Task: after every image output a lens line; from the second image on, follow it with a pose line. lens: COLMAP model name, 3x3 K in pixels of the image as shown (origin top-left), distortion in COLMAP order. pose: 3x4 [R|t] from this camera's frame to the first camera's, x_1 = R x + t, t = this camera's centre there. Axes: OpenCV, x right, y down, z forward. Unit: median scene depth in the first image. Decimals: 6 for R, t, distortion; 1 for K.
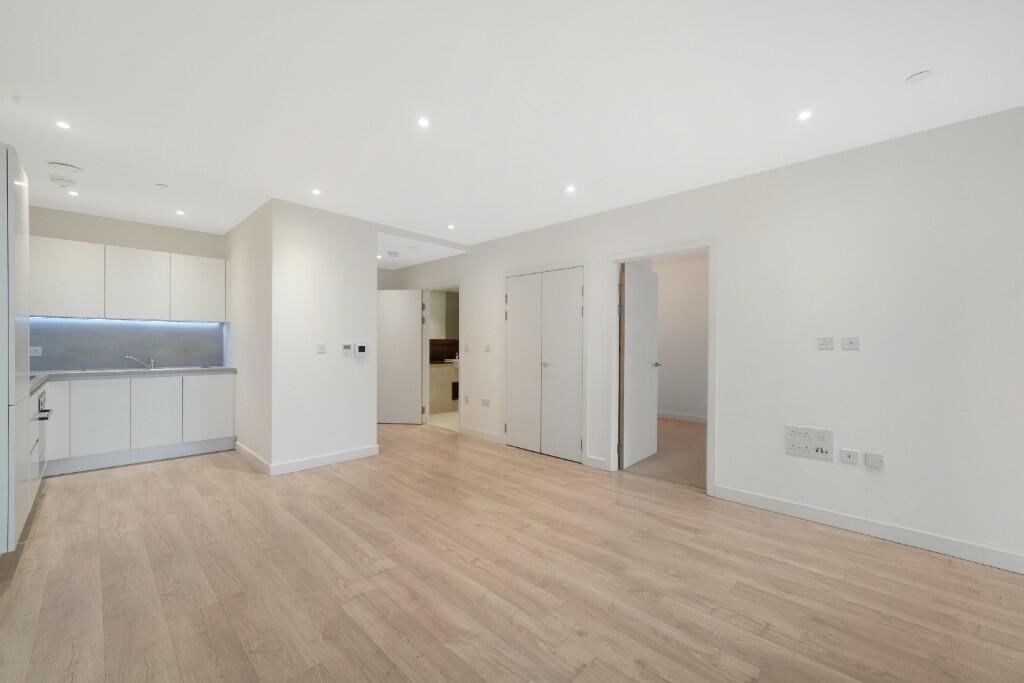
lens RADIAL K [[408.4, 0, 503.4], [0, 408.4, 339.4], [0, 0, 1]] dist [-0.000851, -0.000285]
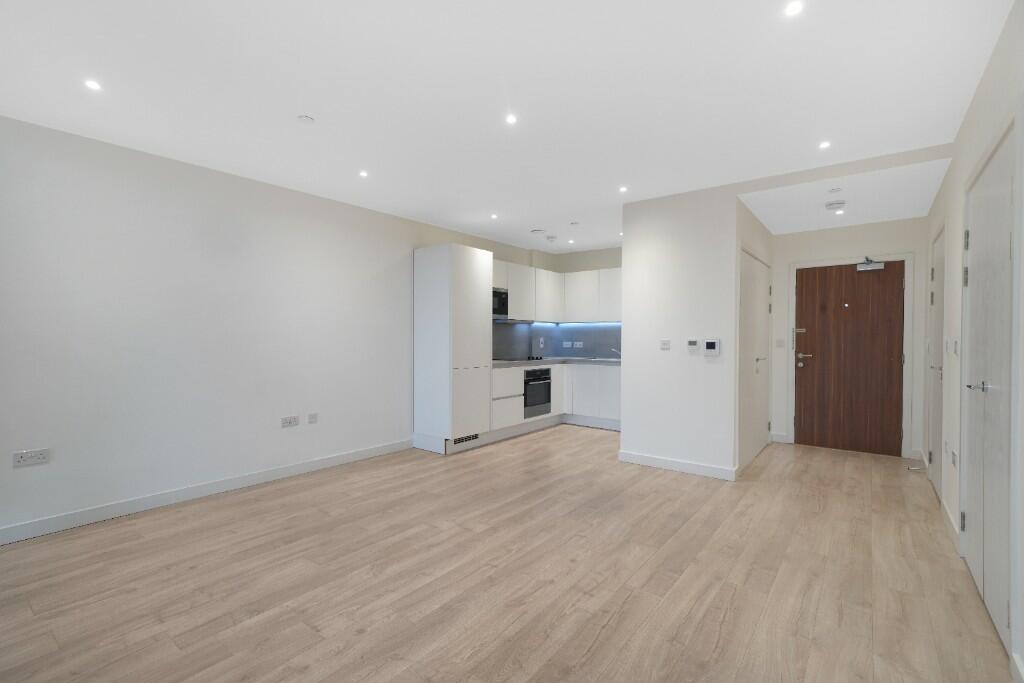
lens RADIAL K [[457.1, 0, 511.0], [0, 457.1, 344.8], [0, 0, 1]] dist [0.003282, 0.000411]
pose [[0.111921, 0.008139, -0.993684, 0.597266], [0.006151, 0.999942, 0.008883, 0.012404], [0.993698, -0.007106, 0.111864, 0.563869]]
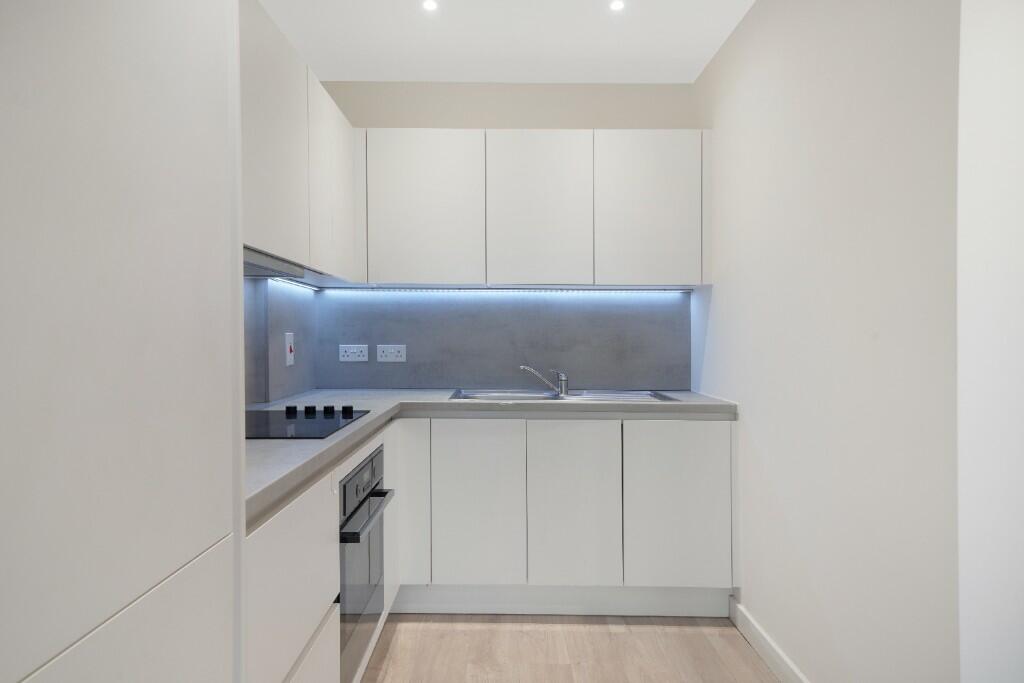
lens RADIAL K [[713.5, 0, 507.2], [0, 713.5, 337.8], [0, 0, 1]] dist [0.002821, 0.000279]
pose [[0.713766, 0.001049, -0.700383, -0.416122], [0.005349, 0.999962, 0.006948, 0.003538], [0.700364, -0.008706, 0.713733, 0.466135]]
